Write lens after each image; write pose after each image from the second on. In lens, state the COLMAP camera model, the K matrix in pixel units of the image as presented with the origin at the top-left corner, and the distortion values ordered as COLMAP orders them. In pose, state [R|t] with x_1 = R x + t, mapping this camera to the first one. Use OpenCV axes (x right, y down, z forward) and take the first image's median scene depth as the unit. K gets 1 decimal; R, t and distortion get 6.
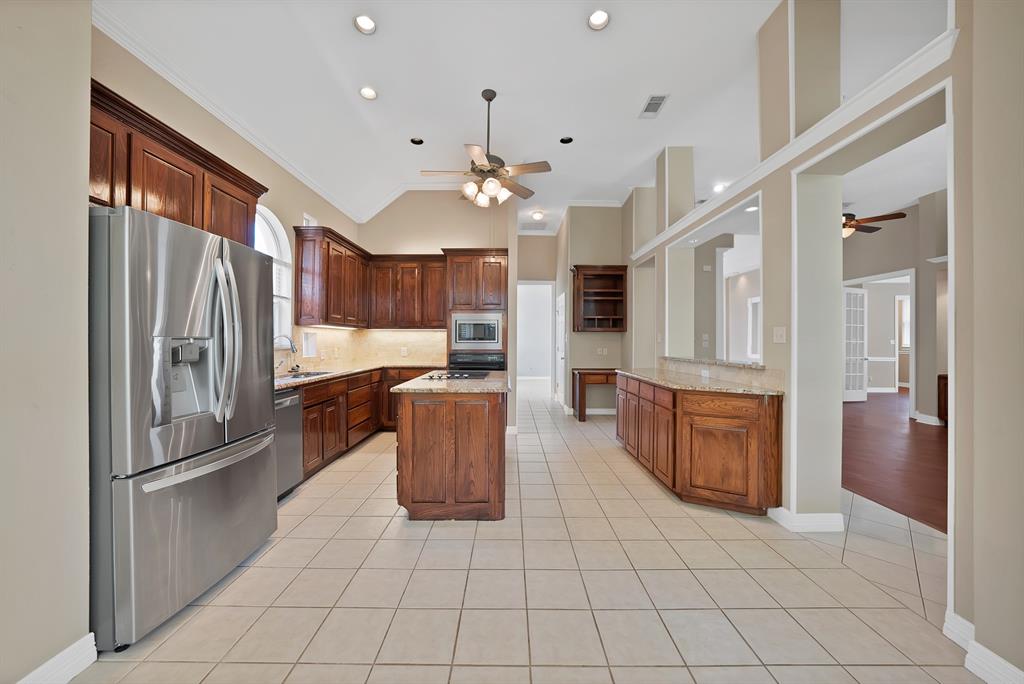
lens RADIAL K [[365.6, 0, 513.6], [0, 365.6, 336.3], [0, 0, 1]] dist [-0.015248, 0.000306]
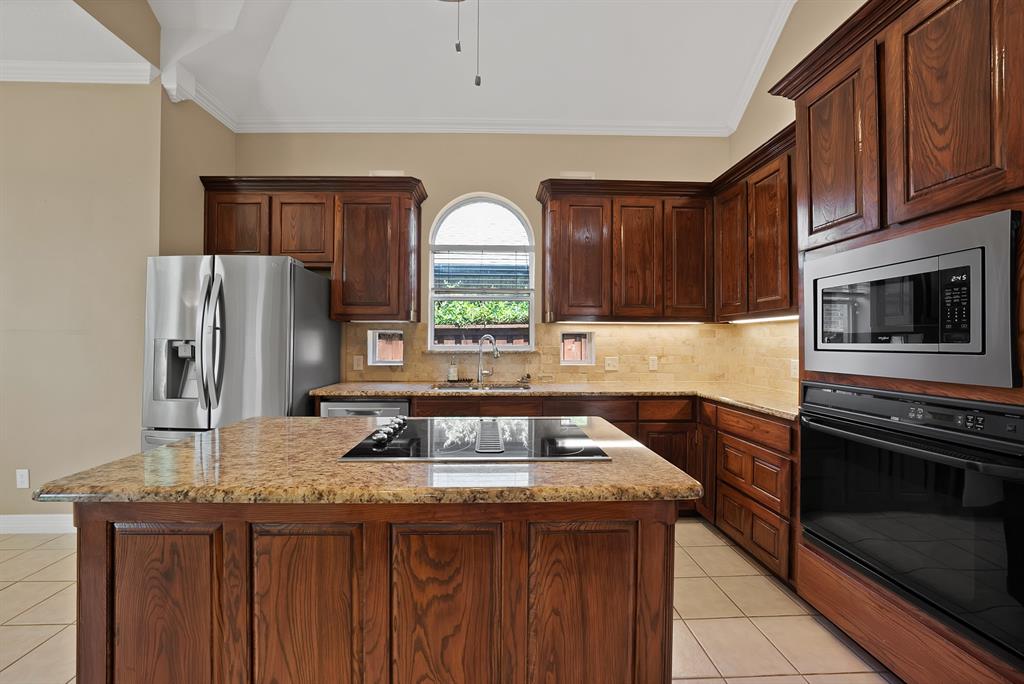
lens RADIAL K [[375.8, 0, 498.1], [0, 375.8, 342.1], [0, 0, 1]] dist [-0.019872, 0.000071]
pose [[0.018629, -0.002000, -0.999824, 0.164136], [0.008276, 0.999964, -0.001846, 0.008891], [0.999792, -0.008240, 0.018645, 0.723059]]
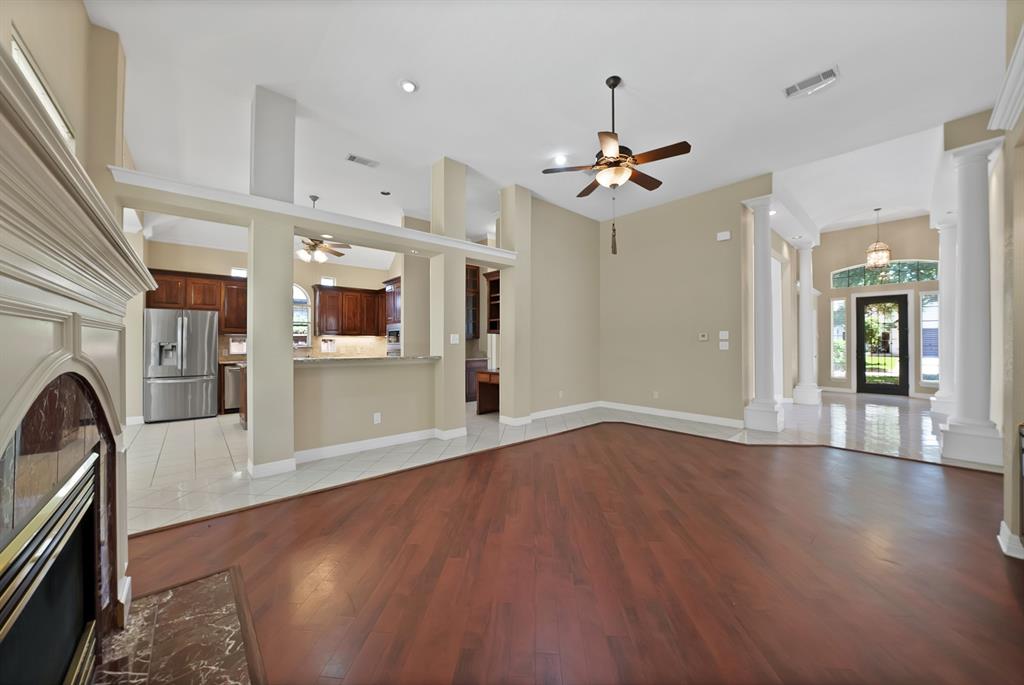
lens RADIAL K [[352.4, 0, 490.8], [0, 352.4, 342.1], [0, 0, 1]] dist [-0.000492, 0.000024]
pose [[0.641077, -0.000477, -0.767477, 1.214601], [0.005933, 0.999973, 0.004334, 0.002190], [0.767454, -0.007332, 0.641062, 0.412179]]
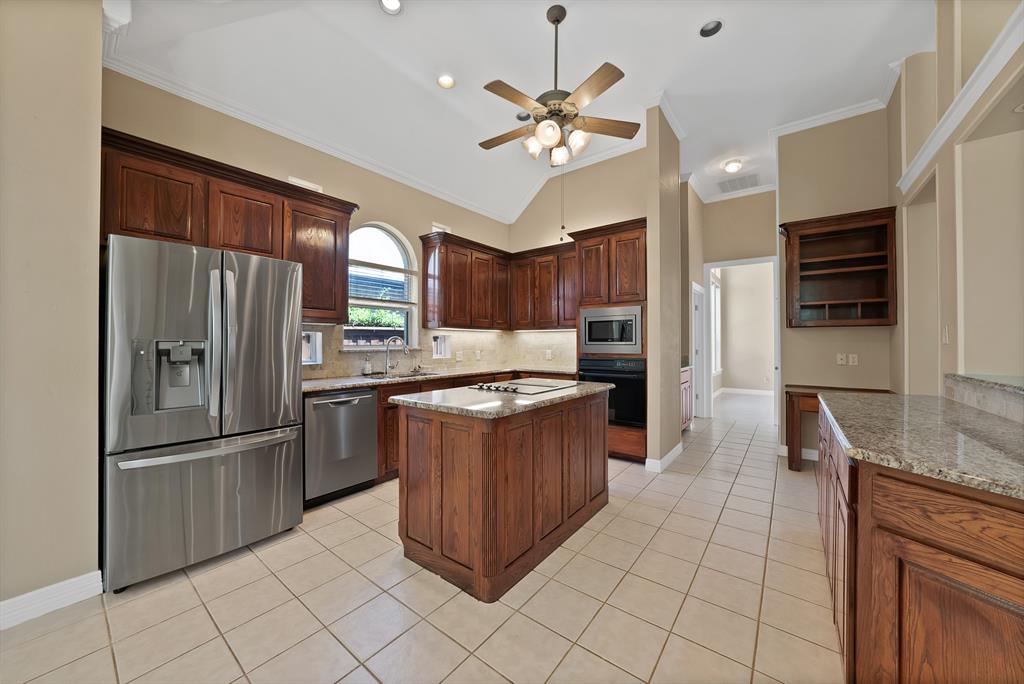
lens RADIAL K [[365.6, 0, 513.6], [0, 365.6, 336.3], [0, 0, 1]] dist [-0.015248, 0.000306]
pose [[0.790127, -0.013139, -0.612802, 0.221630], [0.009663, 0.999913, -0.008980, 0.004381], [0.612867, 0.001174, 0.790185, 0.252946]]
